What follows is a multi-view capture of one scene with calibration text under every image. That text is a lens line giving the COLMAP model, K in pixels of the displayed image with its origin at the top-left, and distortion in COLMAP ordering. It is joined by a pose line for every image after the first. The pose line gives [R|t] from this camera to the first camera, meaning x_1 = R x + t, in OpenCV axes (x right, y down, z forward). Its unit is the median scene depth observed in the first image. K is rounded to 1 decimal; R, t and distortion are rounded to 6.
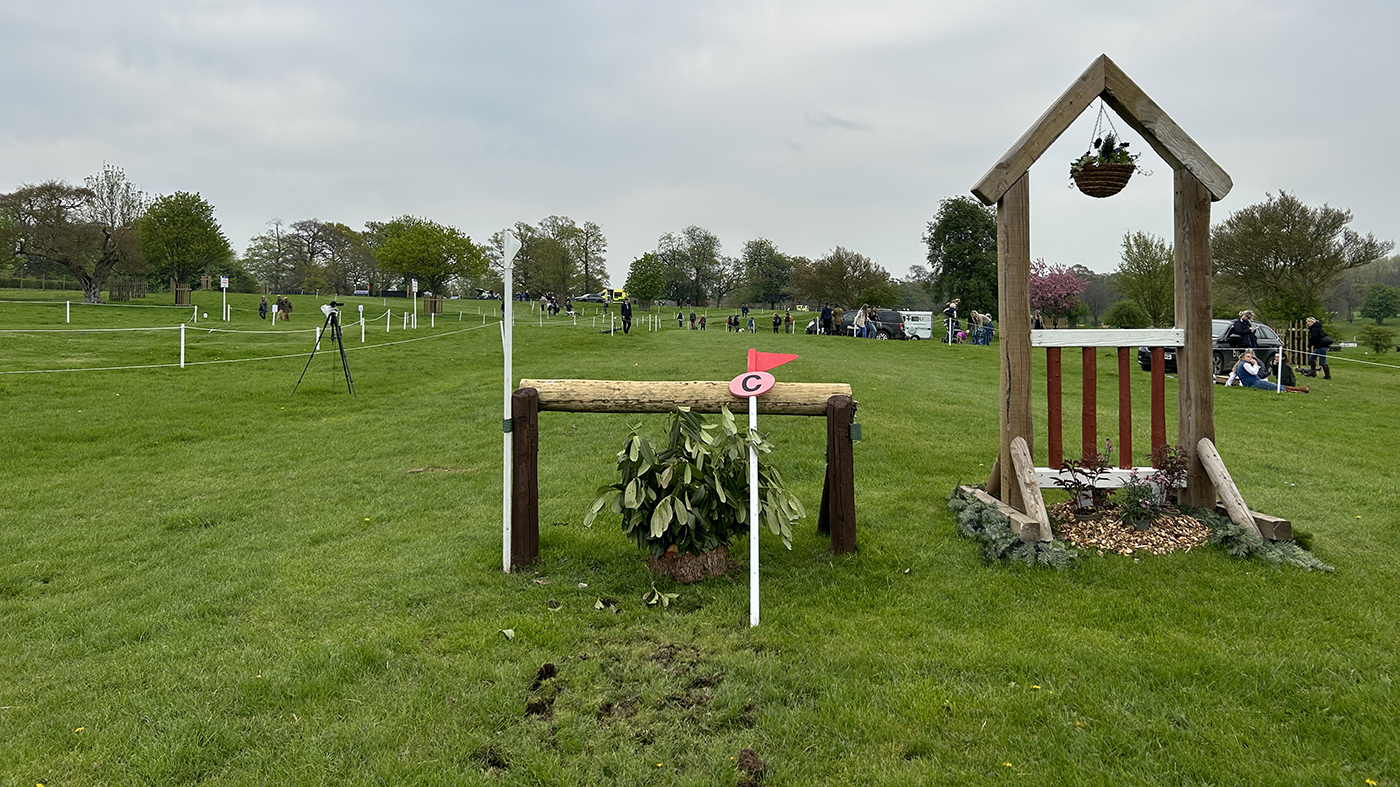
lens RADIAL K [[1052.2, 0, 692.2], [0, 1052.2, 279.0], [0, 0, 1]] dist [0.104052, -0.147321]
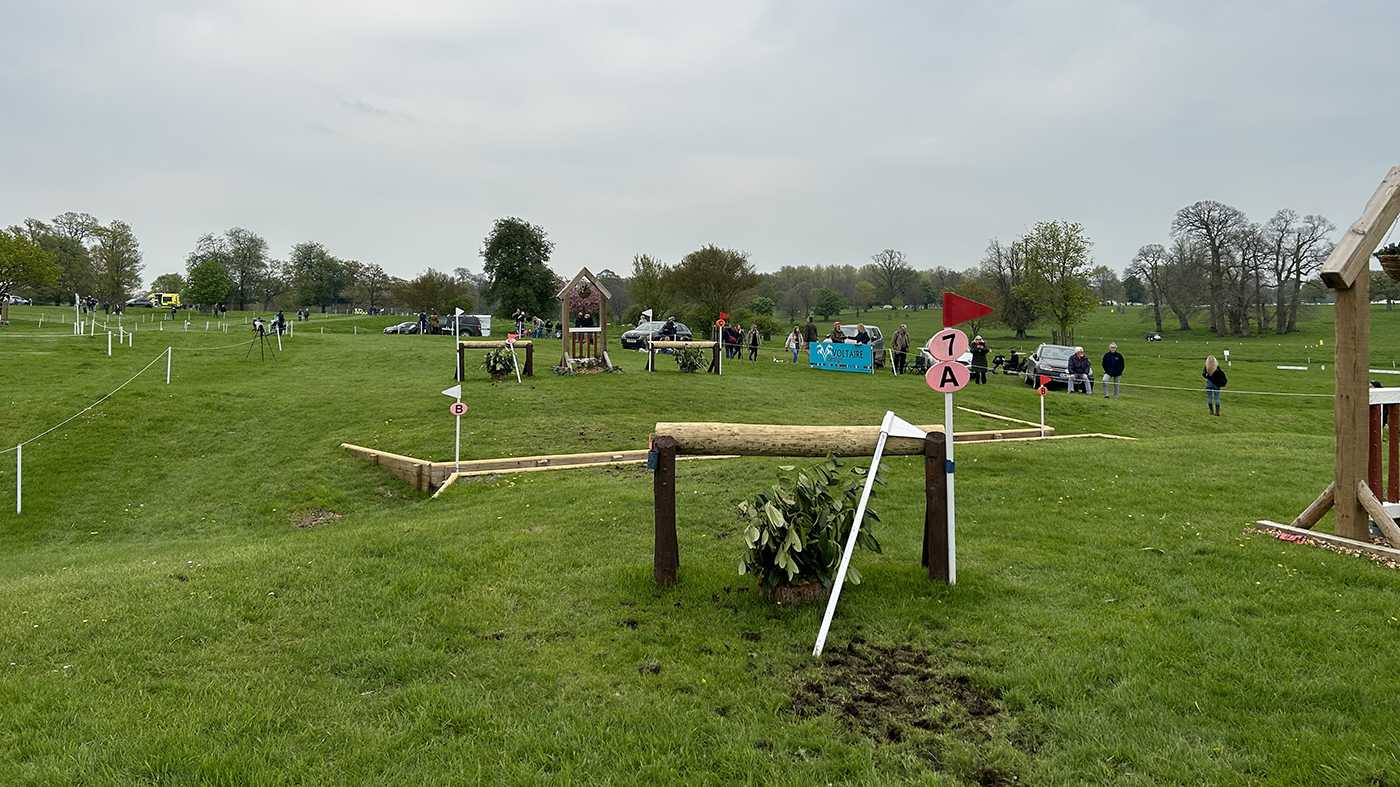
lens RADIAL K [[1052.2, 0, 692.2], [0, 1052.2, 279.0], [0, 0, 1]] dist [0.104052, -0.147321]
pose [[0.909906, 0.007497, 0.414748, -0.066744], [-0.007304, 0.999971, -0.002051, -0.009779], [-0.414751, -0.001163, 0.909934, -0.206292]]
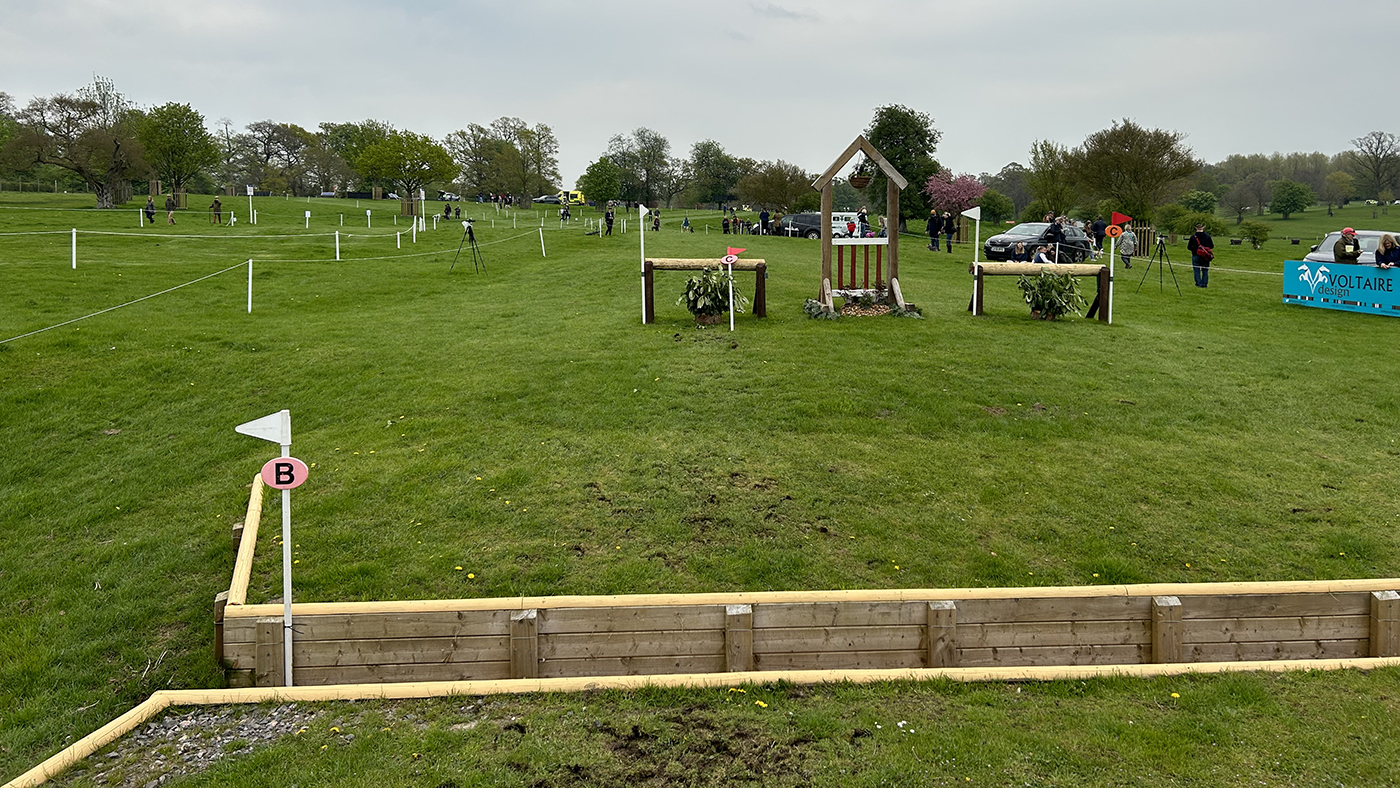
lens RADIAL K [[1052.2, 0, 692.2], [0, 1052.2, 279.5], [0, 0, 1]] dist [0.104052, -0.147321]
pose [[0.998694, -0.007107, 0.050586, -0.010686], [0.002177, 0.995296, 0.096853, -0.006828], [-0.051036, -0.096617, 0.994012, -0.103075]]
